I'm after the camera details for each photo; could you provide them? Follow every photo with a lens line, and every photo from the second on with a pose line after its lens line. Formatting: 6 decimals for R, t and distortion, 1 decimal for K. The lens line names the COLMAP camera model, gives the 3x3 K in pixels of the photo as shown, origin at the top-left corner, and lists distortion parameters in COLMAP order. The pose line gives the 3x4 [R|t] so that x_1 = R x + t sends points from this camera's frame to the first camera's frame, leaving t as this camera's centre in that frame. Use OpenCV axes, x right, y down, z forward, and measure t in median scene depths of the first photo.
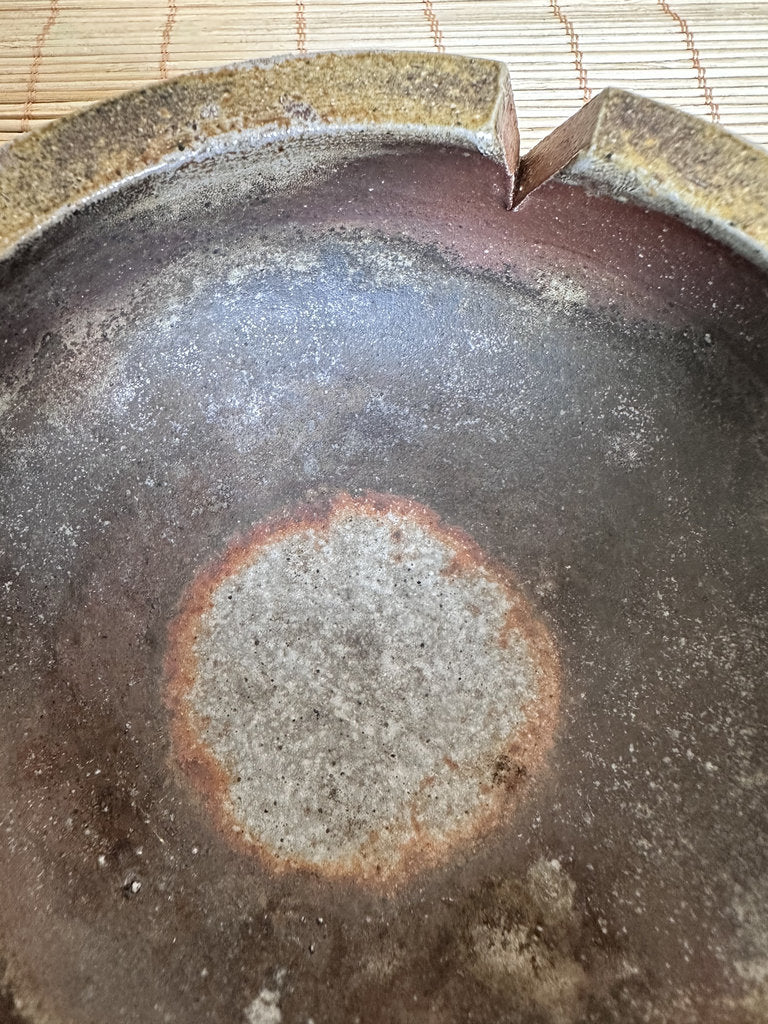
lens RADIAL K [[778.1, 0, 329.7], [0, 778.1, 484.5], [0, 0, 1]] dist [-0.004537, 0.001945]
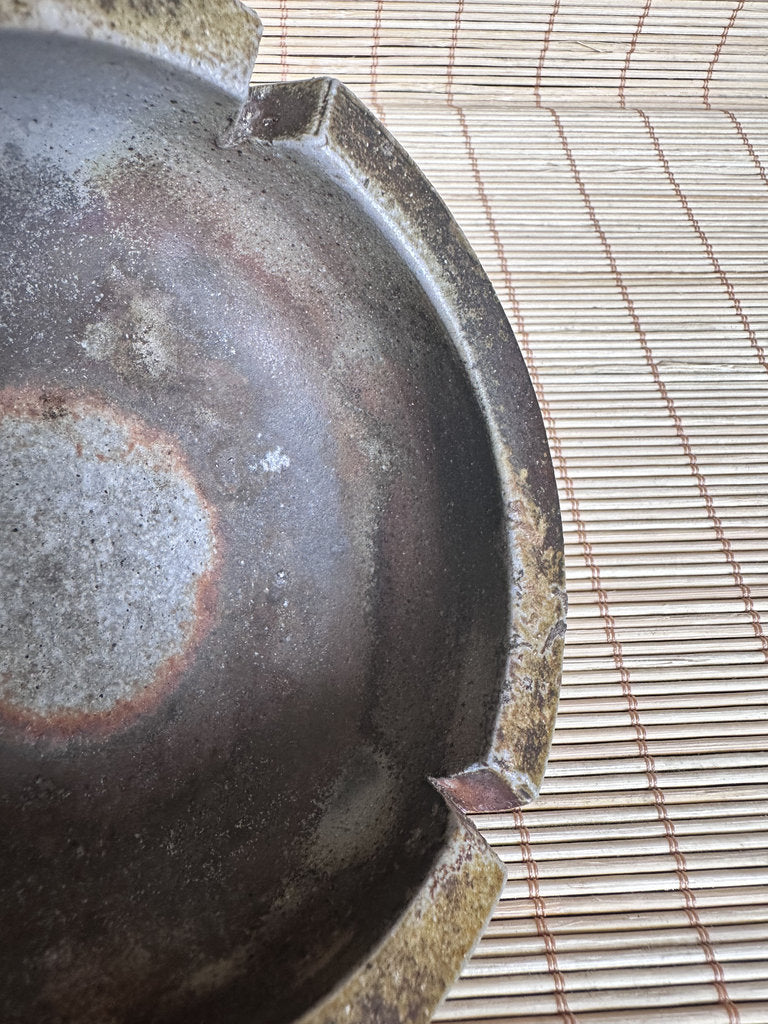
lens RADIAL K [[778.1, 0, 329.7], [0, 778.1, 484.5], [0, 0, 1]] dist [-0.004537, 0.001945]
pose [[-0.535658, -0.775888, -0.333268, 0.294744], [0.211665, -0.505433, 0.836502, -0.553600], [-0.817477, 0.377538, 0.434967, 0.189182]]
